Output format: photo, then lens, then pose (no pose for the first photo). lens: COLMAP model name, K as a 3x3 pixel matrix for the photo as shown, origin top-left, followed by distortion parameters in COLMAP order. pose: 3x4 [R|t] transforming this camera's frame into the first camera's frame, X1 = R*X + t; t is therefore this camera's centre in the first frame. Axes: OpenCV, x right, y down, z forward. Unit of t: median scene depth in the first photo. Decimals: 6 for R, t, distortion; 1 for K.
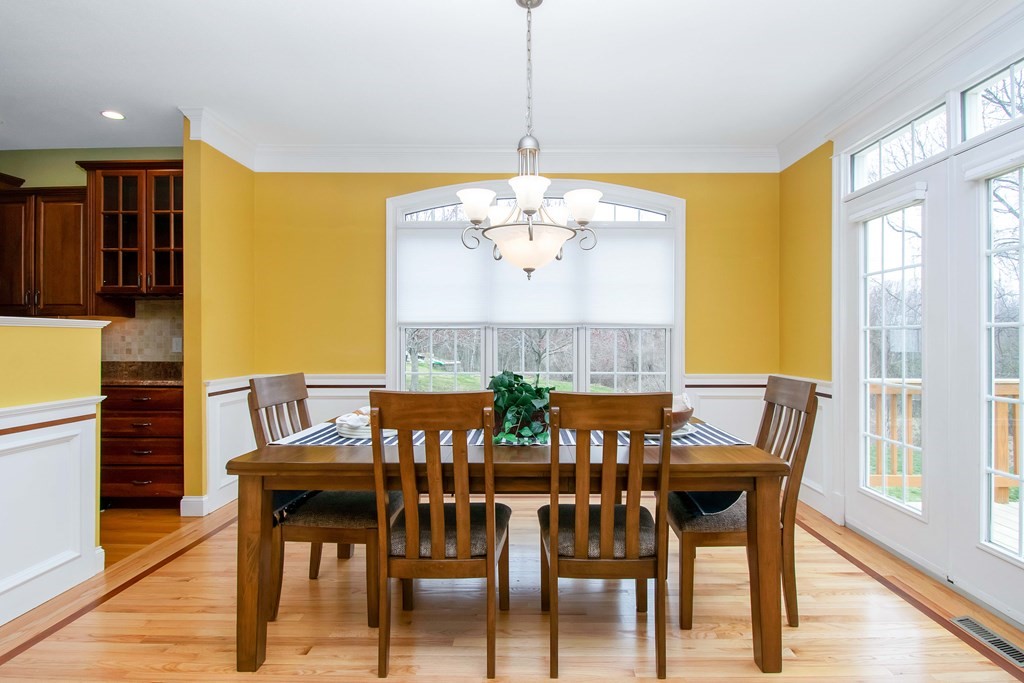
lens RADIAL K [[500.3, 0, 533.9], [0, 500.3, 340.7], [0, 0, 1]] dist [-0.000425, -0.000626]
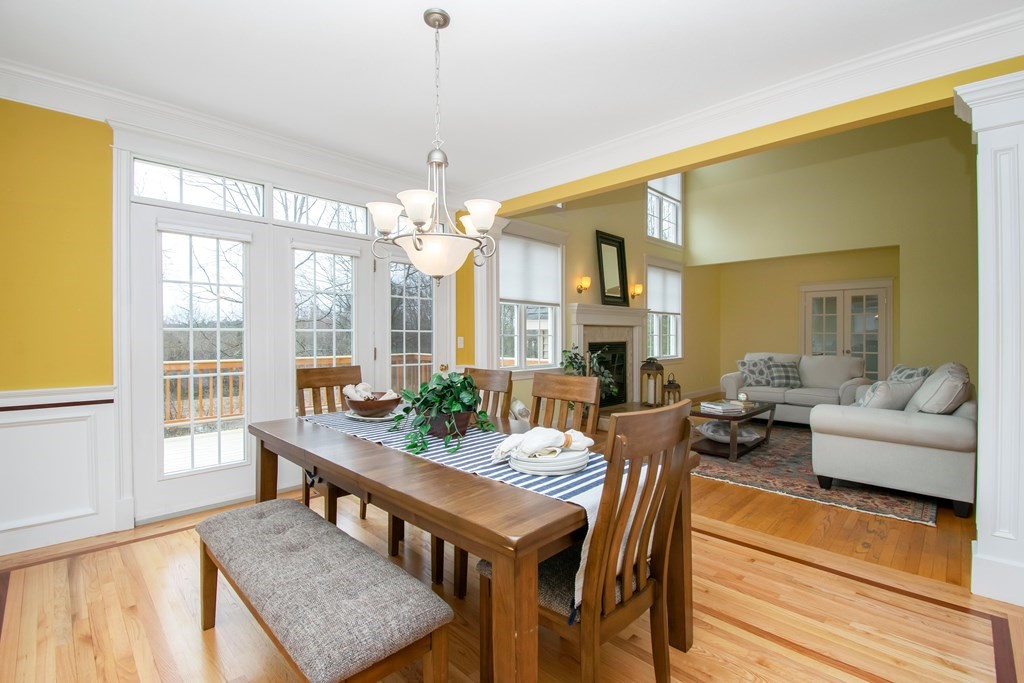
lens RADIAL K [[475.4, 0, 512.0], [0, 475.4, 341.5], [0, 0, 1]] dist [0.001388, -0.000307]
pose [[-0.725359, -0.010621, 0.688289, -0.769144], [-0.003675, 0.999926, 0.011557, -0.018966], [-0.688361, 0.005854, -0.725344, 1.544007]]
